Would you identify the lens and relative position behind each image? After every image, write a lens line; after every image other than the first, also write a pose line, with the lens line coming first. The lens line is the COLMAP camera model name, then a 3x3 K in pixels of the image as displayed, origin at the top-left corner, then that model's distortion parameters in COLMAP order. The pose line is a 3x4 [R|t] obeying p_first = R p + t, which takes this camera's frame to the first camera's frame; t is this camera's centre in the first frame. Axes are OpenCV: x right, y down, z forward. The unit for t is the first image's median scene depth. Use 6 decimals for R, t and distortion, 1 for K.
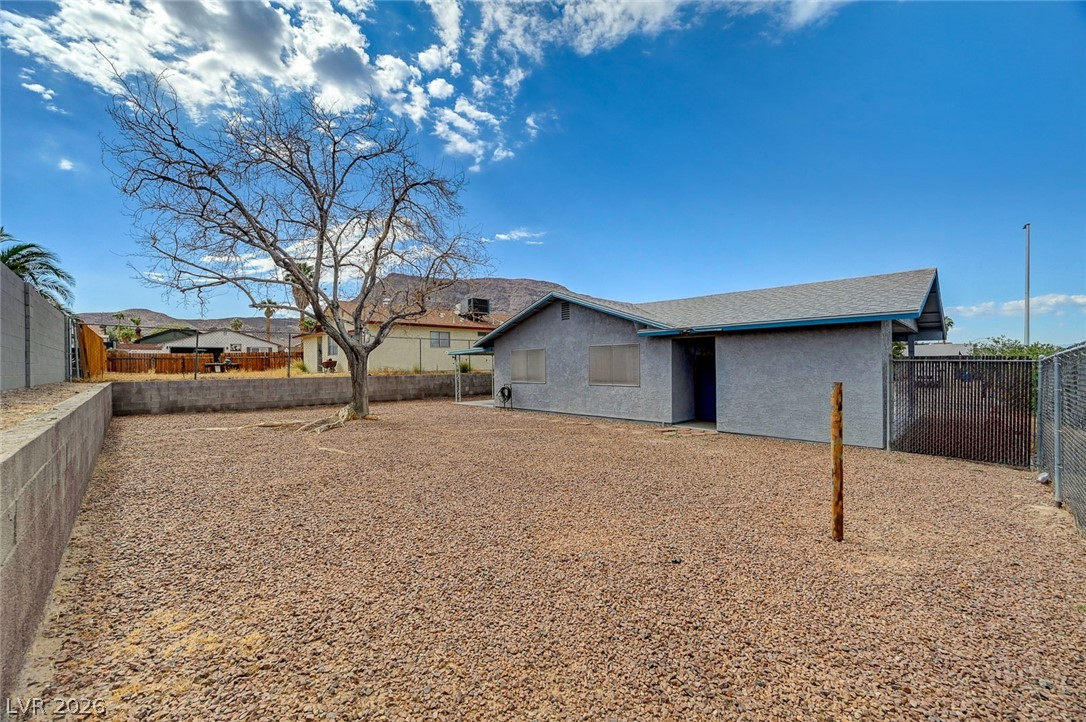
lens RADIAL K [[427.8, 0, 546.6], [0, 427.8, 365.4], [0, 0, 1]] dist [-0.001252, -0.000028]
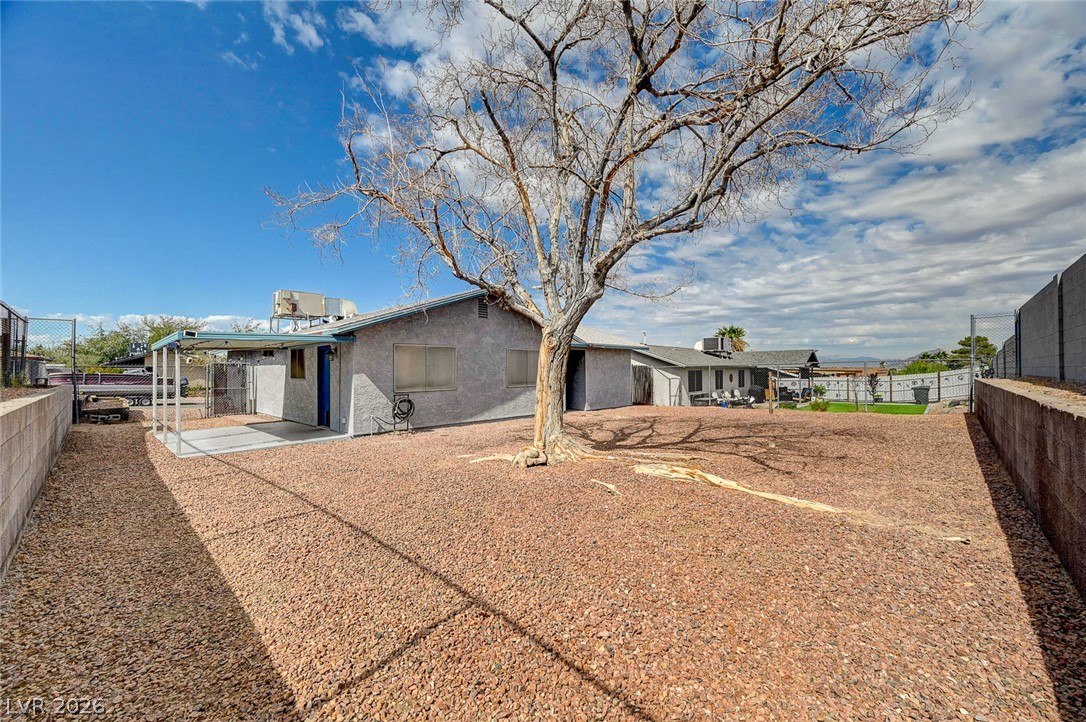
lens RADIAL K [[427.8, 0, 542.5], [0, 427.8, 366.9], [0, 0, 1]] dist [-0.001252, -0.000028]
pose [[-0.022365, 0.016949, 0.999606, -1.267157], [0.002614, 0.999854, -0.016895, 0.020379], [-0.999746, 0.002236, -0.022406, 1.304519]]
